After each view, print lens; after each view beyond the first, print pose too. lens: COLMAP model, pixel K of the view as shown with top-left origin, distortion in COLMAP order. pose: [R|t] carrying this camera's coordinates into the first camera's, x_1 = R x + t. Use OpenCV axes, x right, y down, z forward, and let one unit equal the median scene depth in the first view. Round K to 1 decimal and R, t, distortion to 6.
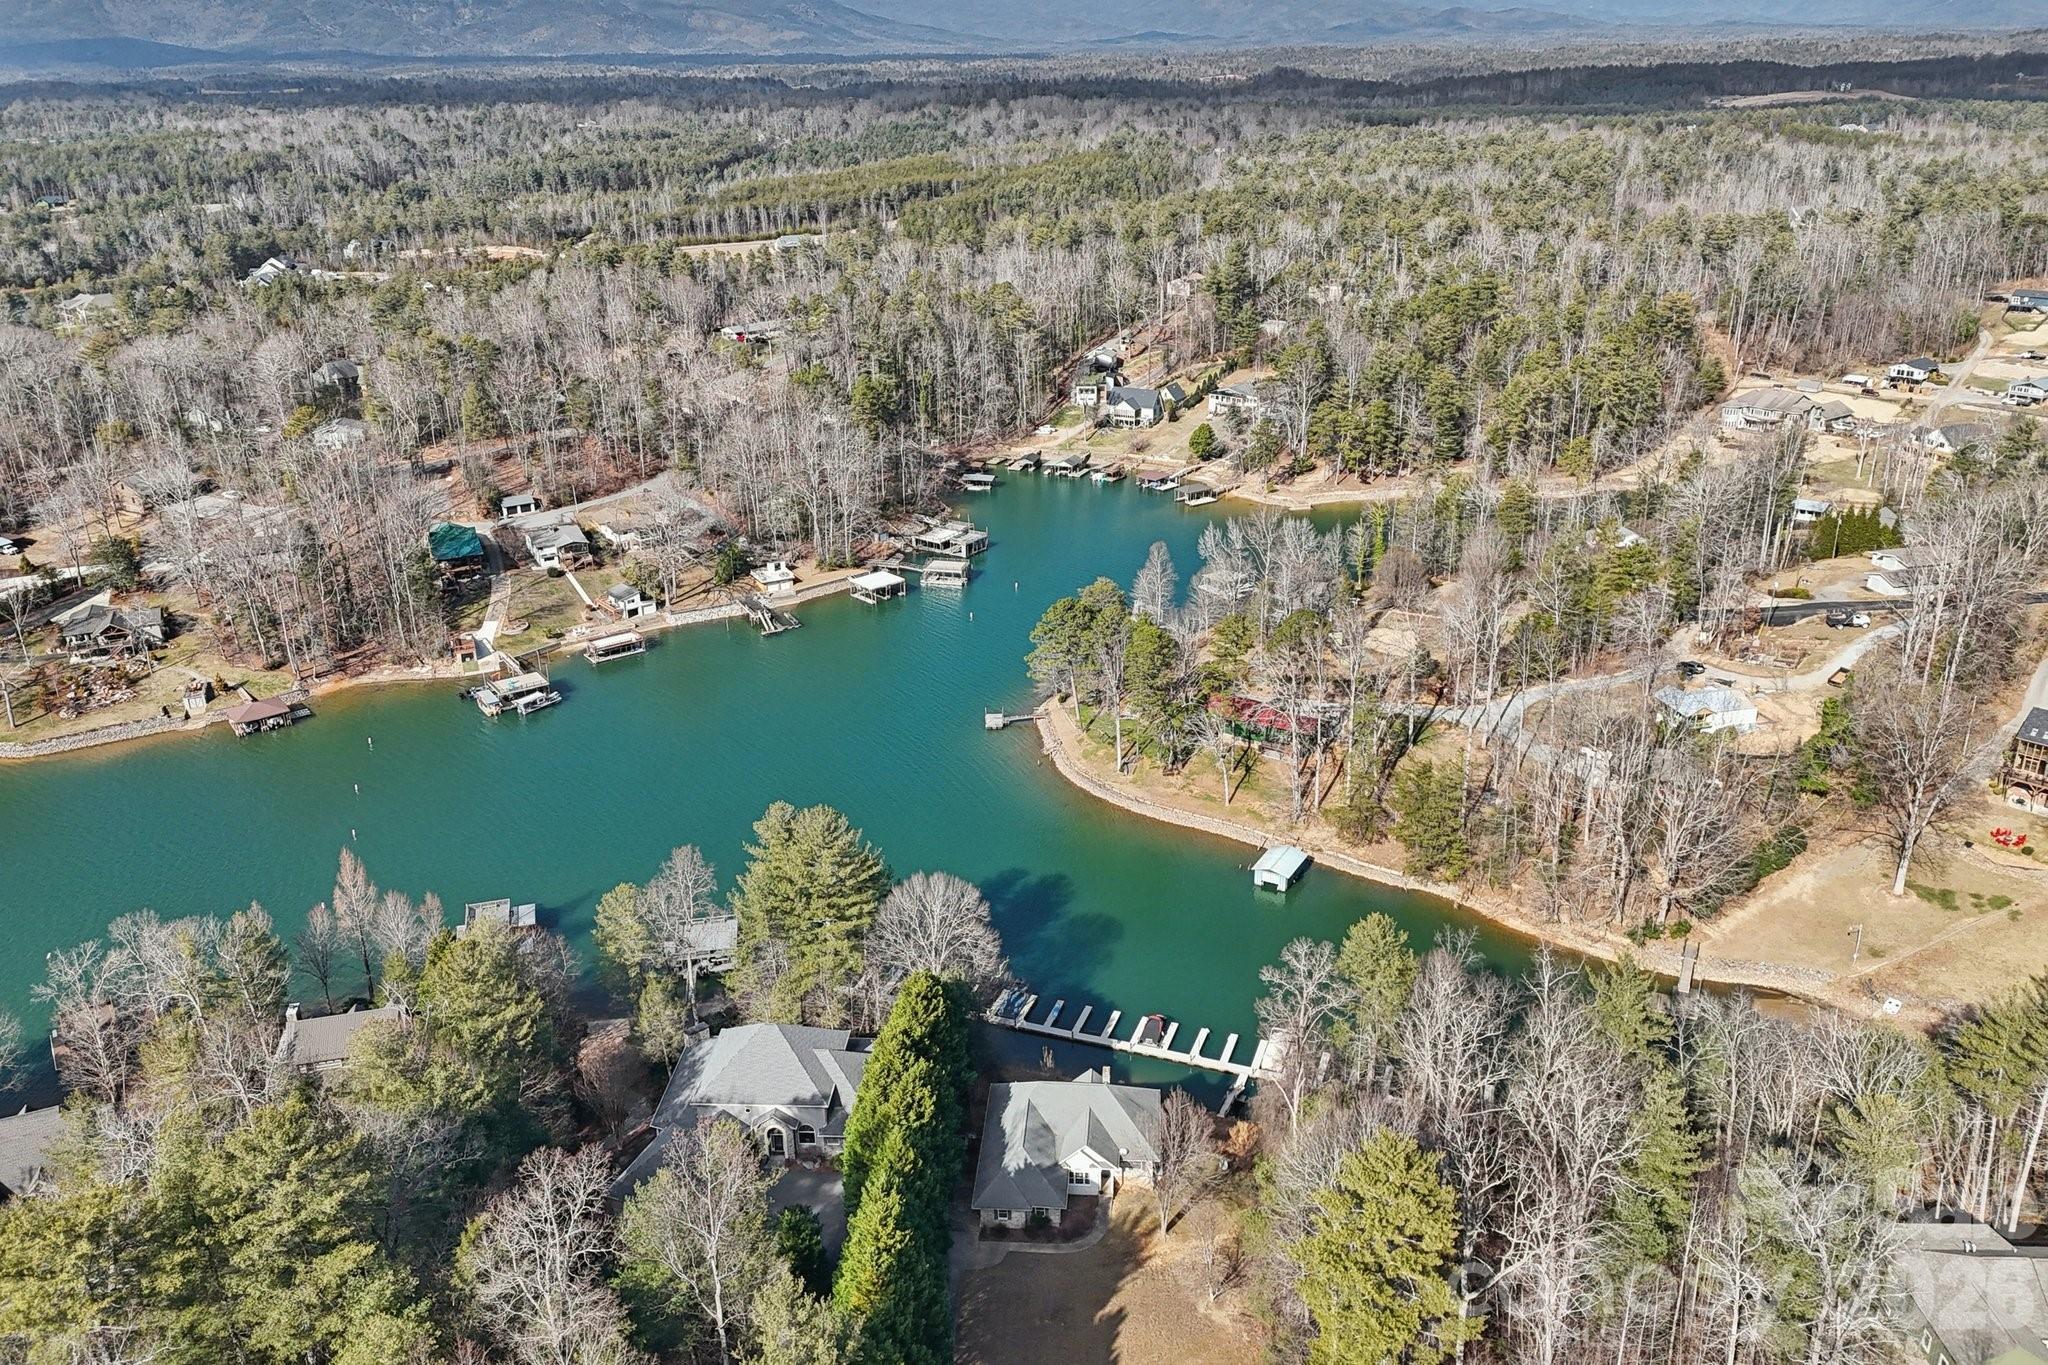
lens RADIAL K [[1560.6, 0, 1017.4], [0, 1560.6, 669.9], [0, 0, 1]] dist [0.112309, -0.126081]
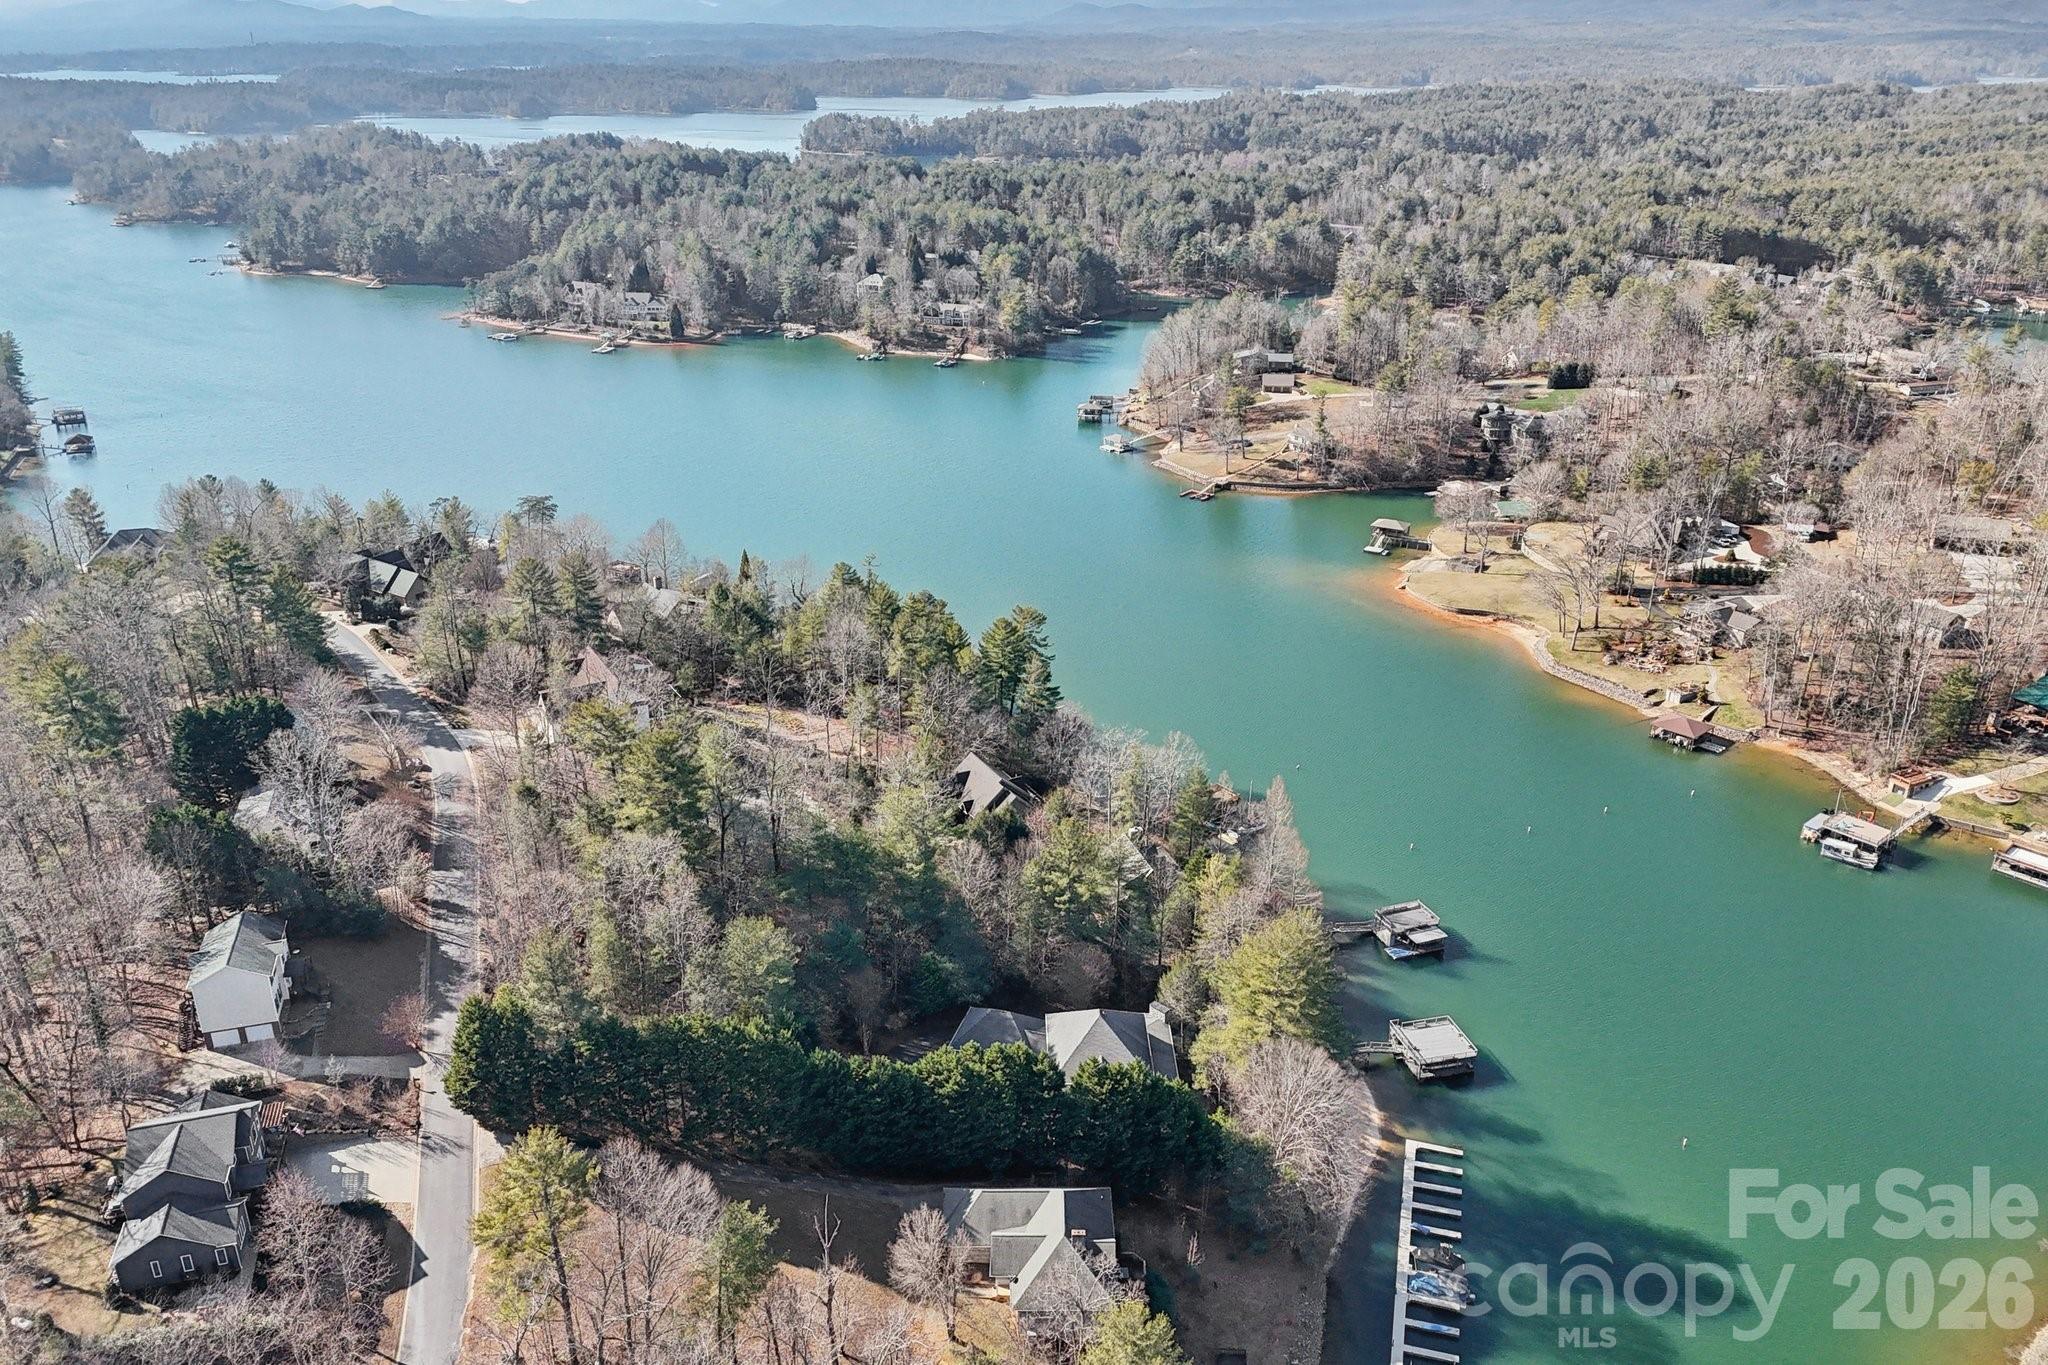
lens RADIAL K [[1533.1, 0, 1016.4], [0, 1533.1, 664.8], [0, 0, 1]] dist [0.089294, -0.095379]
pose [[0.081646, 0.403113, -0.911501, 0.482193], [-0.372169, 0.860730, 0.347323, -0.231558], [0.924567, 0.310875, 0.220302, 0.368003]]
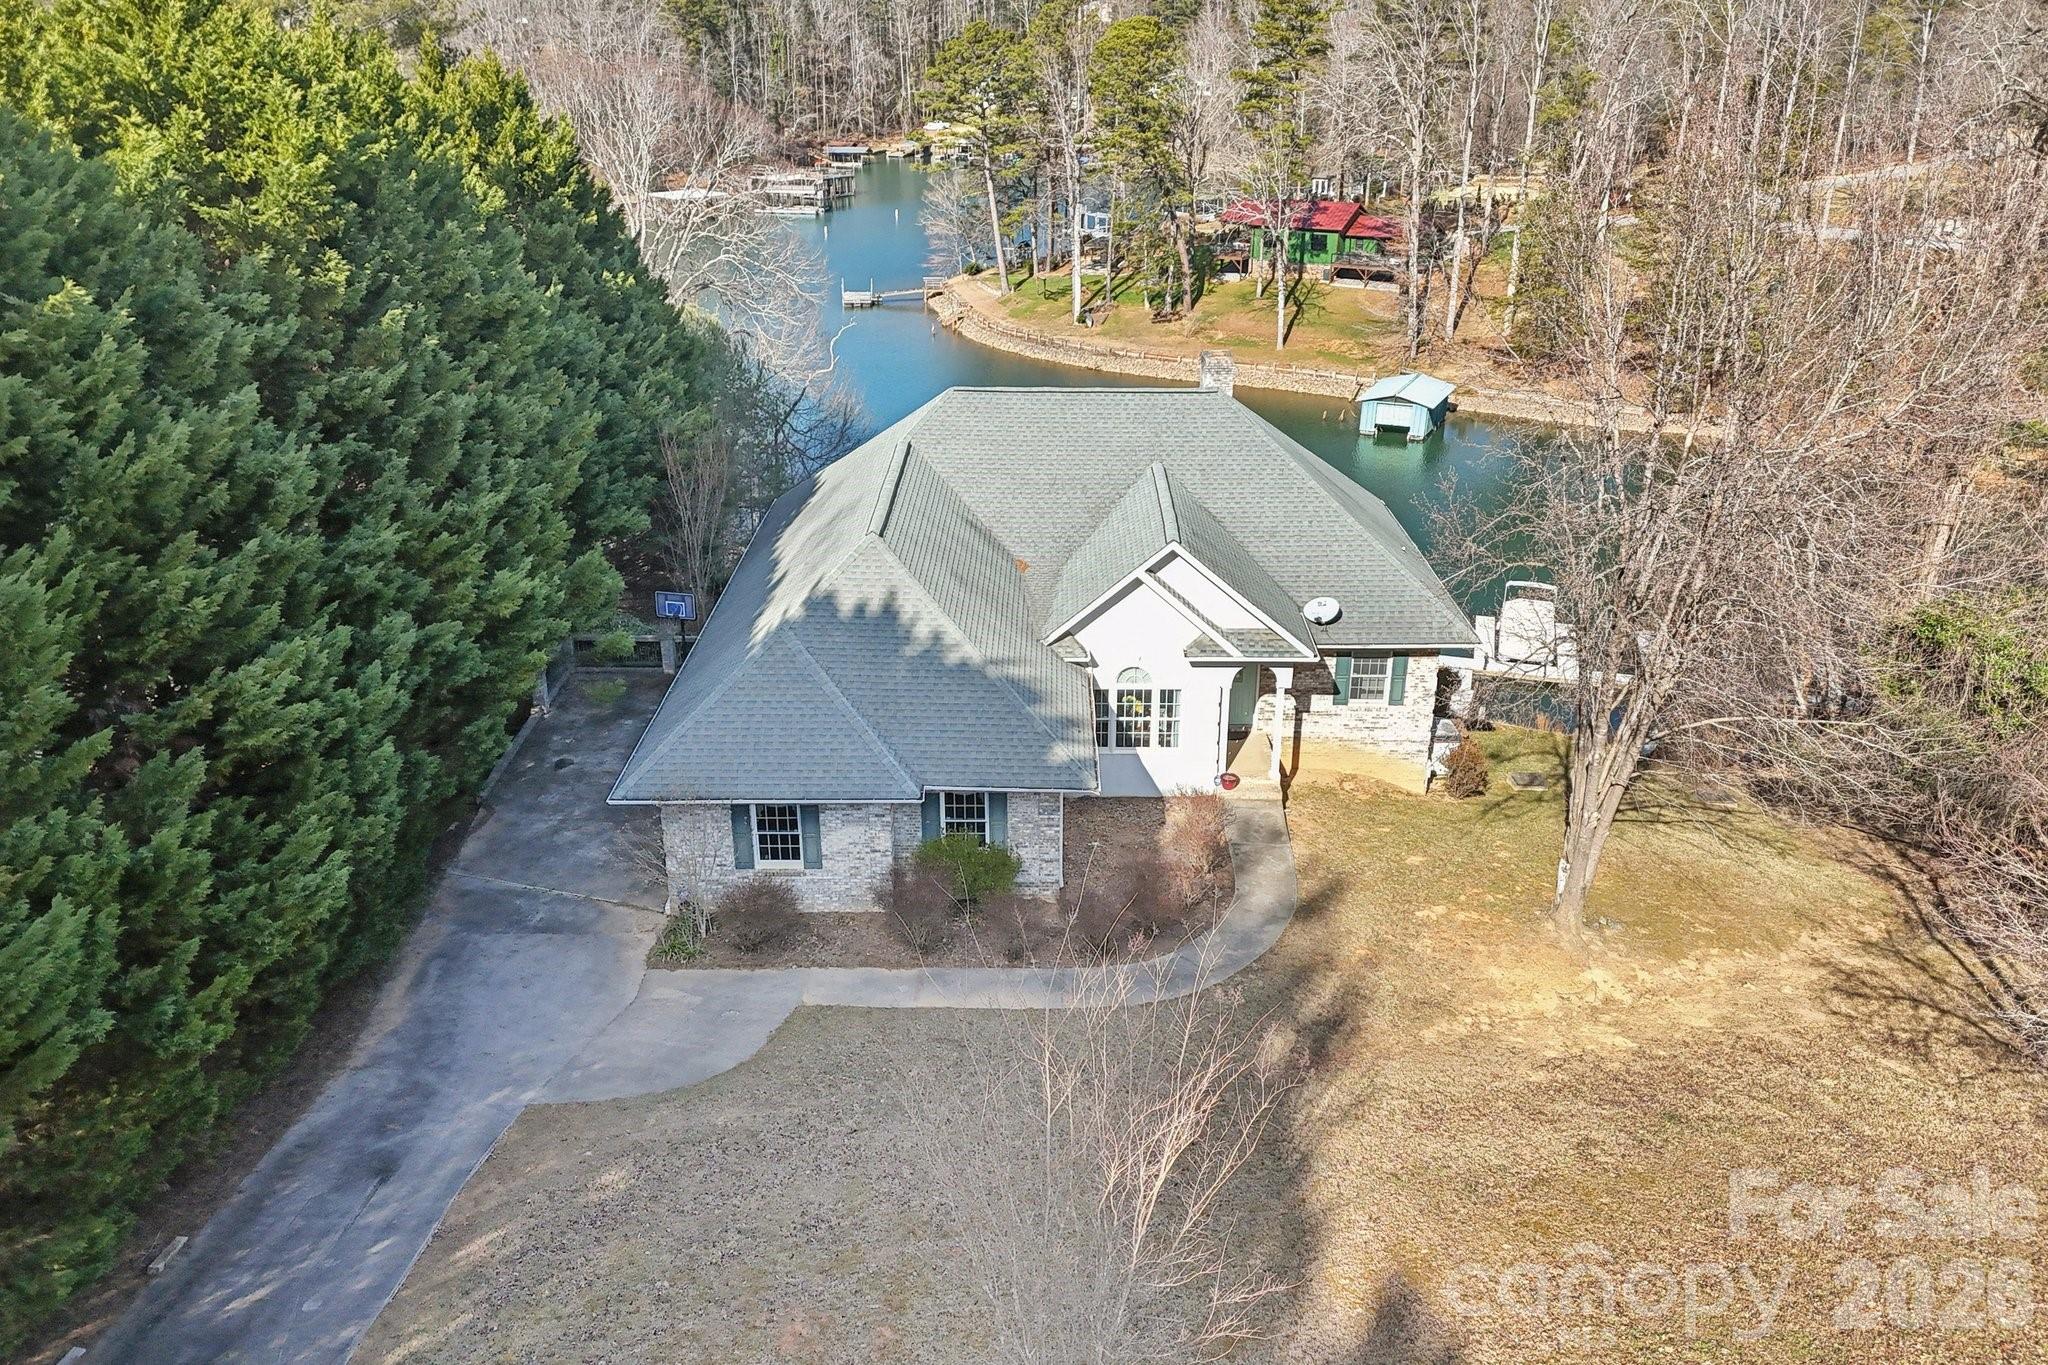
lens RADIAL K [[1533.1, 0, 1016.4], [0, 1533.1, 664.8], [0, 0, 1]] dist [0.089294, -0.095379]
pose [[0.997566, -0.007089, 0.069370, 0.004688], [0.006034, 0.999863, 0.015403, 0.175222], [-0.069470, -0.014947, 0.997472, 0.439079]]
